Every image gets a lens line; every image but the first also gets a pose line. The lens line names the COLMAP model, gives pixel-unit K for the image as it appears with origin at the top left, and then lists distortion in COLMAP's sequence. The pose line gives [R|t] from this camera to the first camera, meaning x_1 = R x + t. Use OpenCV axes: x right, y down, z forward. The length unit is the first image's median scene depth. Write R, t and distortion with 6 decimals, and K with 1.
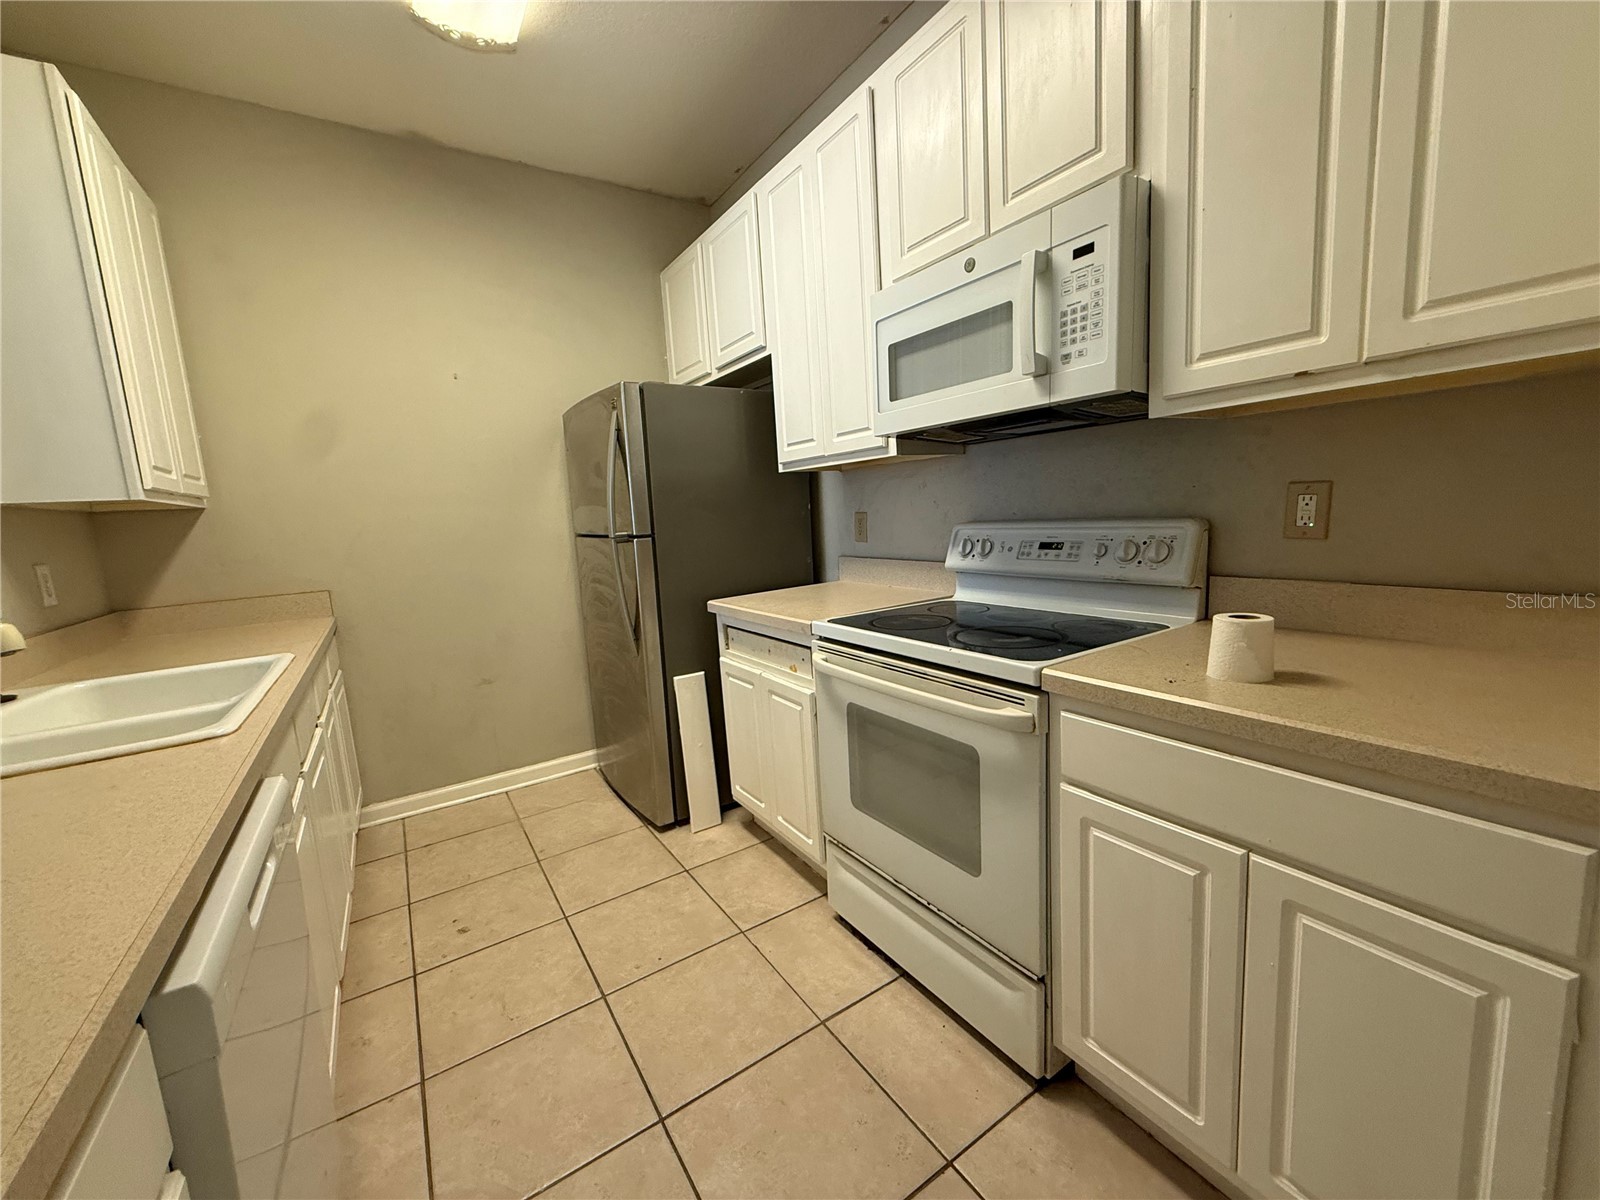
lens RADIAL K [[635.7, 0, 795.8], [0, 635.7, 597.7], [0, 0, 1]] dist [-0.000405, -0.000512]
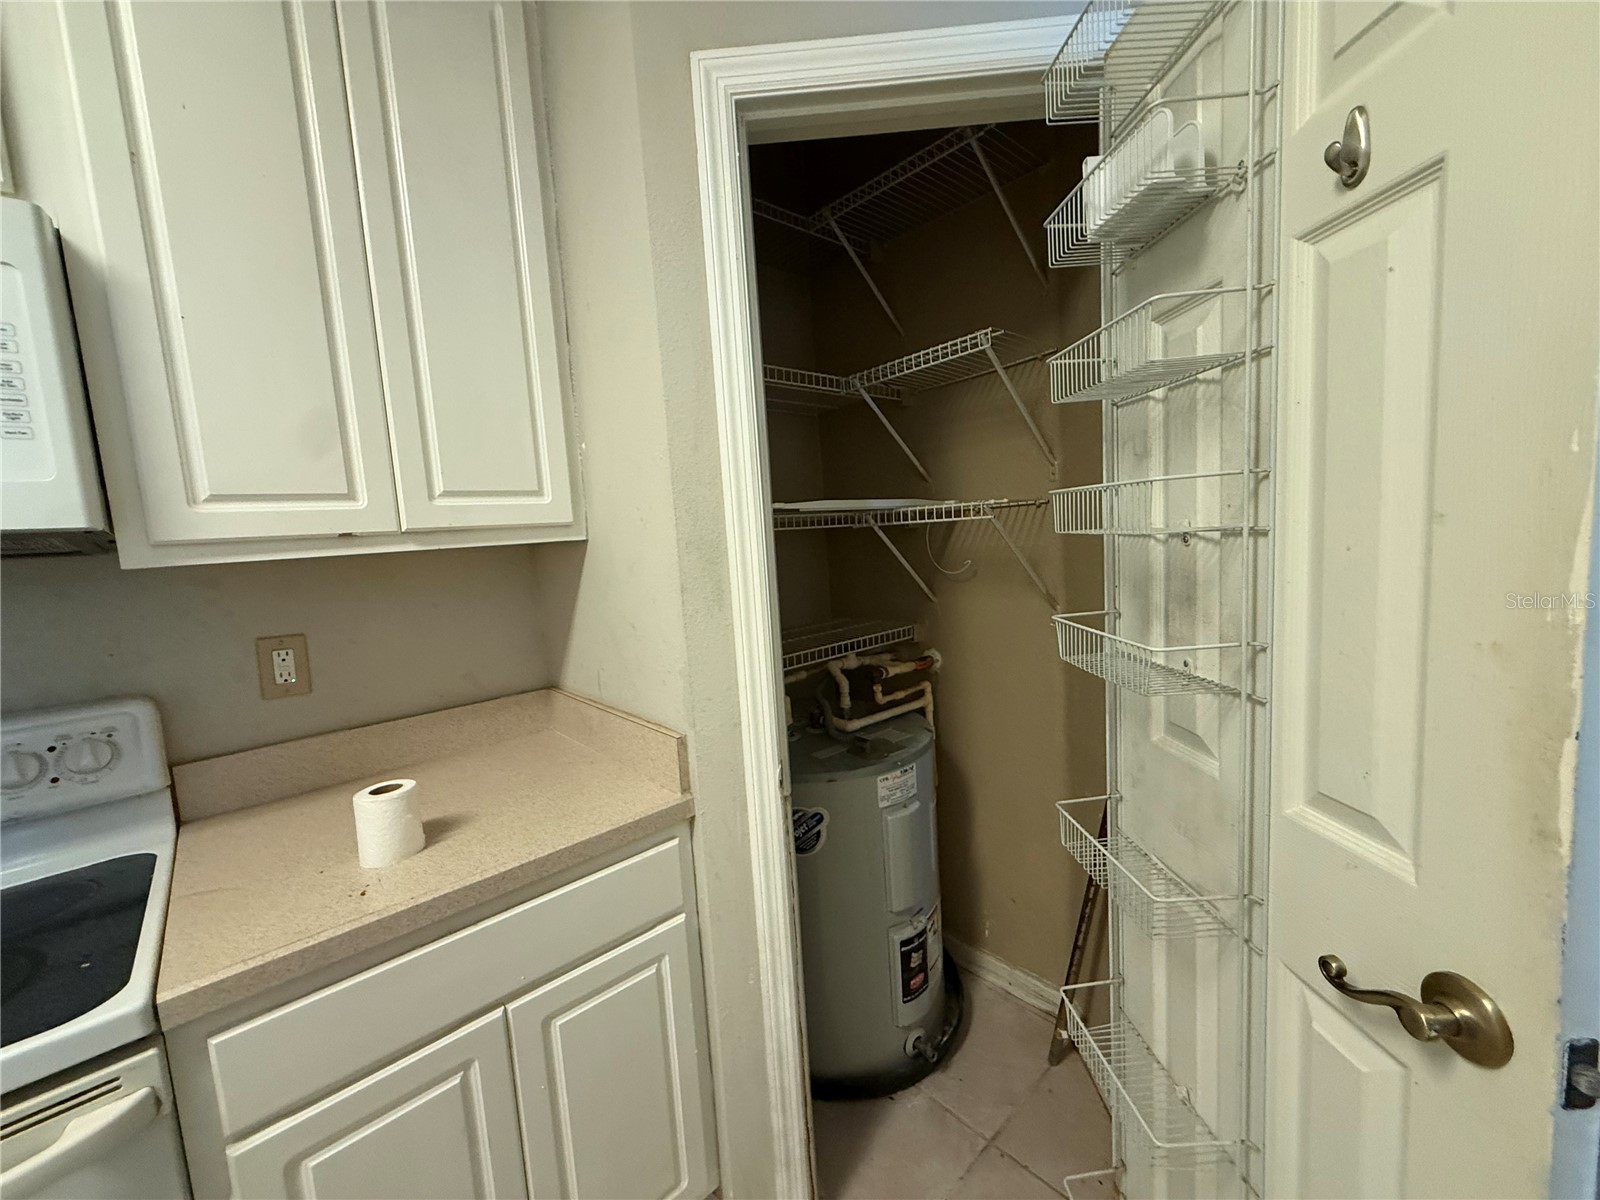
lens RADIAL K [[635.7, 0, 795.8], [0, 635.7, 597.7], [0, 0, 1]] dist [-0.000405, -0.000512]
pose [[-0.161191, -0.033916, 0.986340, -0.174639], [0.209018, 0.975565, 0.067703, -0.106549], [-0.964536, 0.217076, -0.150163, 0.296500]]
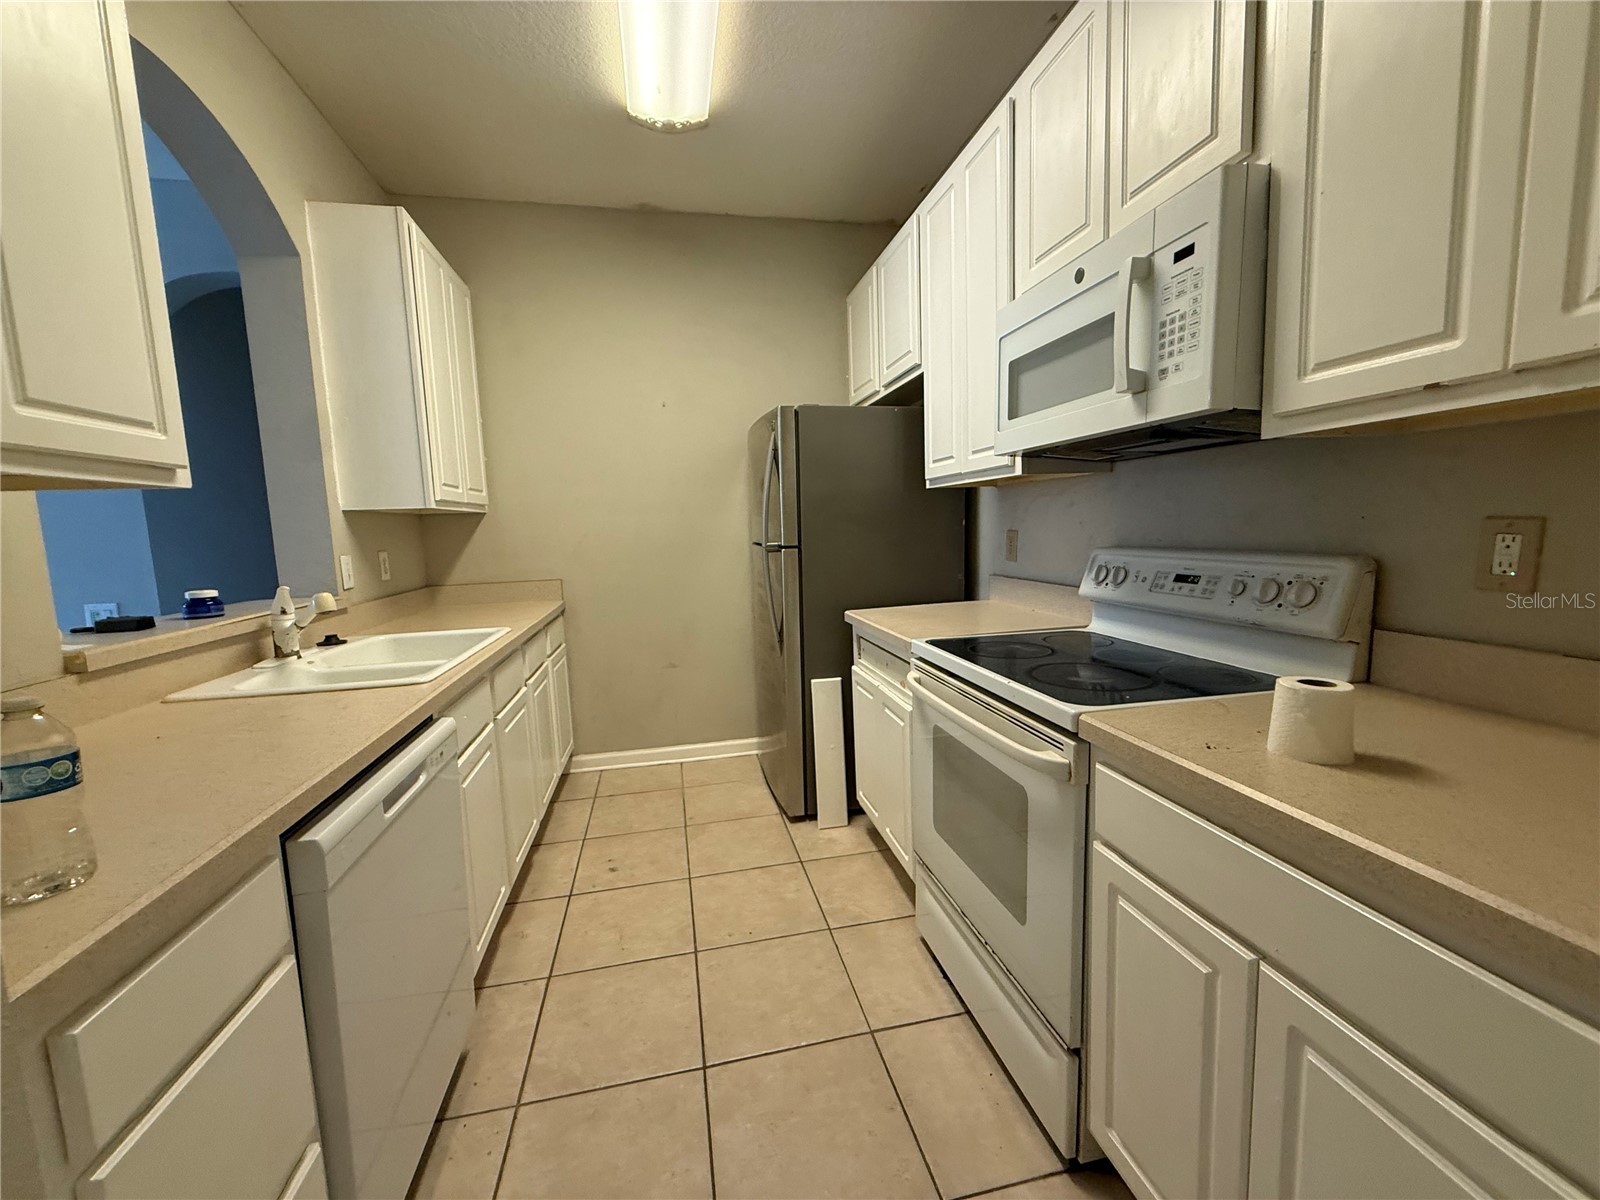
lens RADIAL K [[635.7, 0, 795.8], [0, 635.7, 597.7], [0, 0, 1]] dist [-0.000405, -0.000512]
pose [[0.931802, 0.068025, -0.356536, 0.212805], [-0.070855, 0.997473, 0.005133, -0.021799], [0.355984, 0.020479, 0.934268, -0.011441]]
